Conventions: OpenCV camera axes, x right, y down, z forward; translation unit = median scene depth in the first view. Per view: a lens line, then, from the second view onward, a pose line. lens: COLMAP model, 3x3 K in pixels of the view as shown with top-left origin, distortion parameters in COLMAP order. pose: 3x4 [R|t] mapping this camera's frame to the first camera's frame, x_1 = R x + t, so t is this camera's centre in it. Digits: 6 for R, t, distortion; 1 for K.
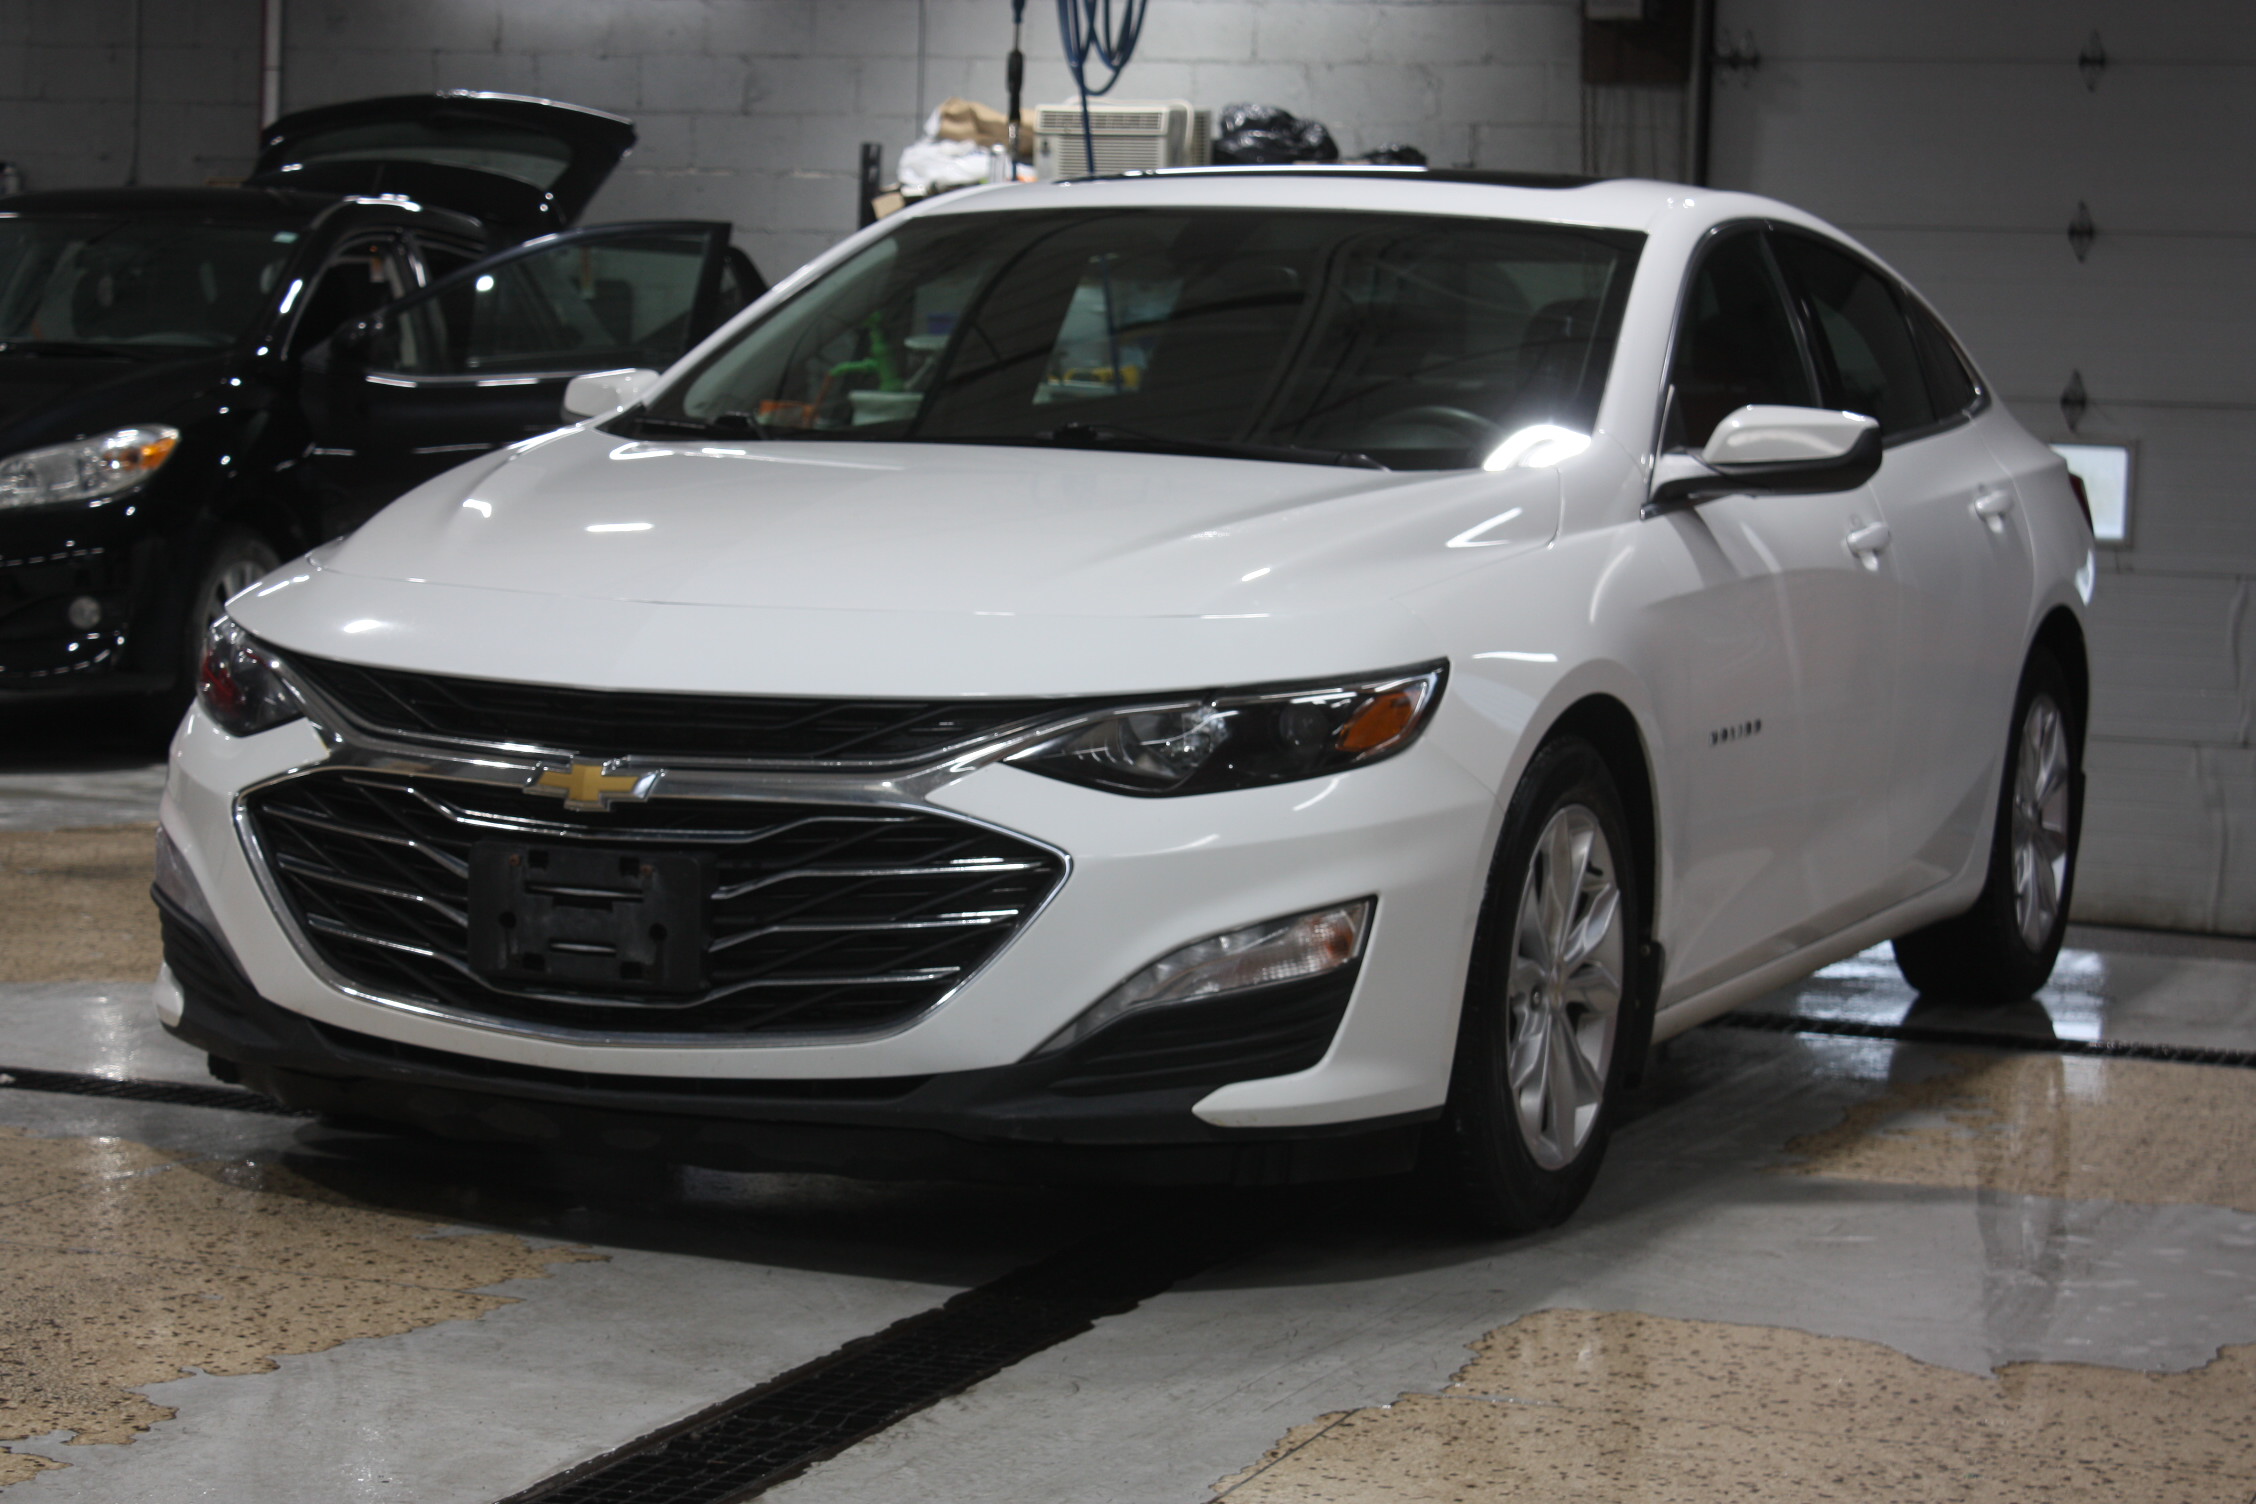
lens RADIAL K [[4879.0, 0, 1128.4], [0, 4879.0, 750.9], [0, 0, 1]] dist [0.030355, 0.000000]
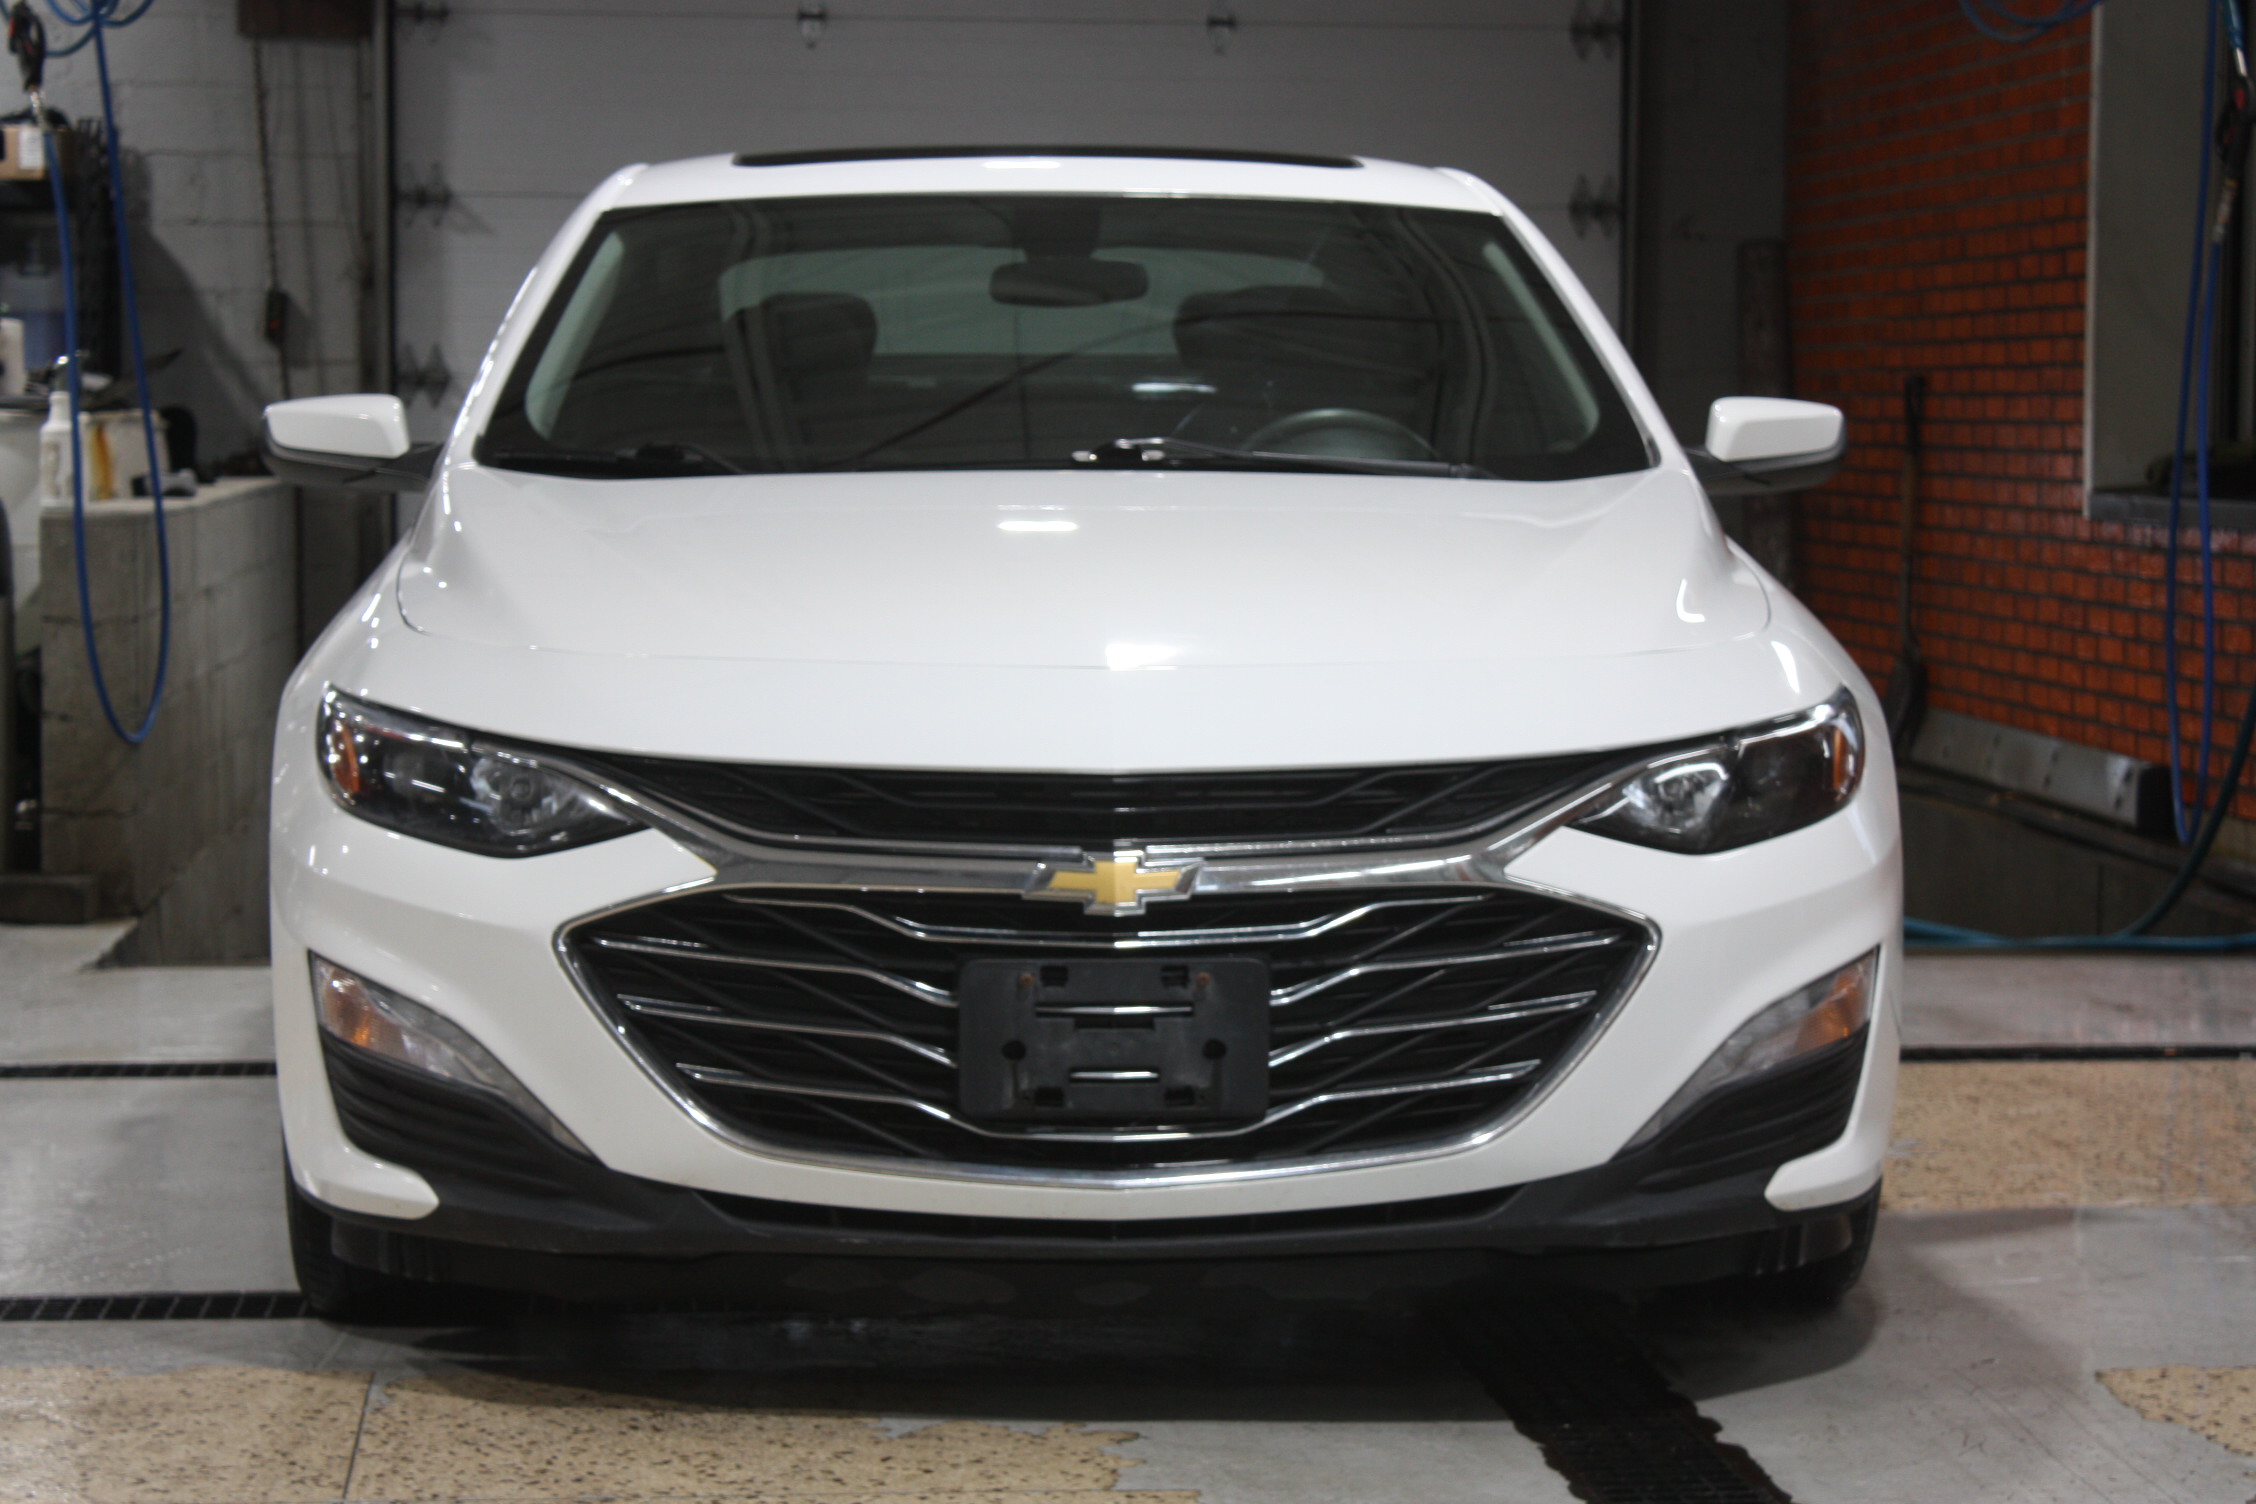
lens RADIAL K [[5367.1, 0, 1127.9], [0, 5367.1, 752.8], [0, 0, 1]] dist [0.011852, 0.000000]
pose [[0.889985, -0.057386, 0.452365, -0.532095], [0.057518, 0.998254, 0.013474, -0.028623], [-0.452348, 0.014028, 0.891731, 0.159241]]
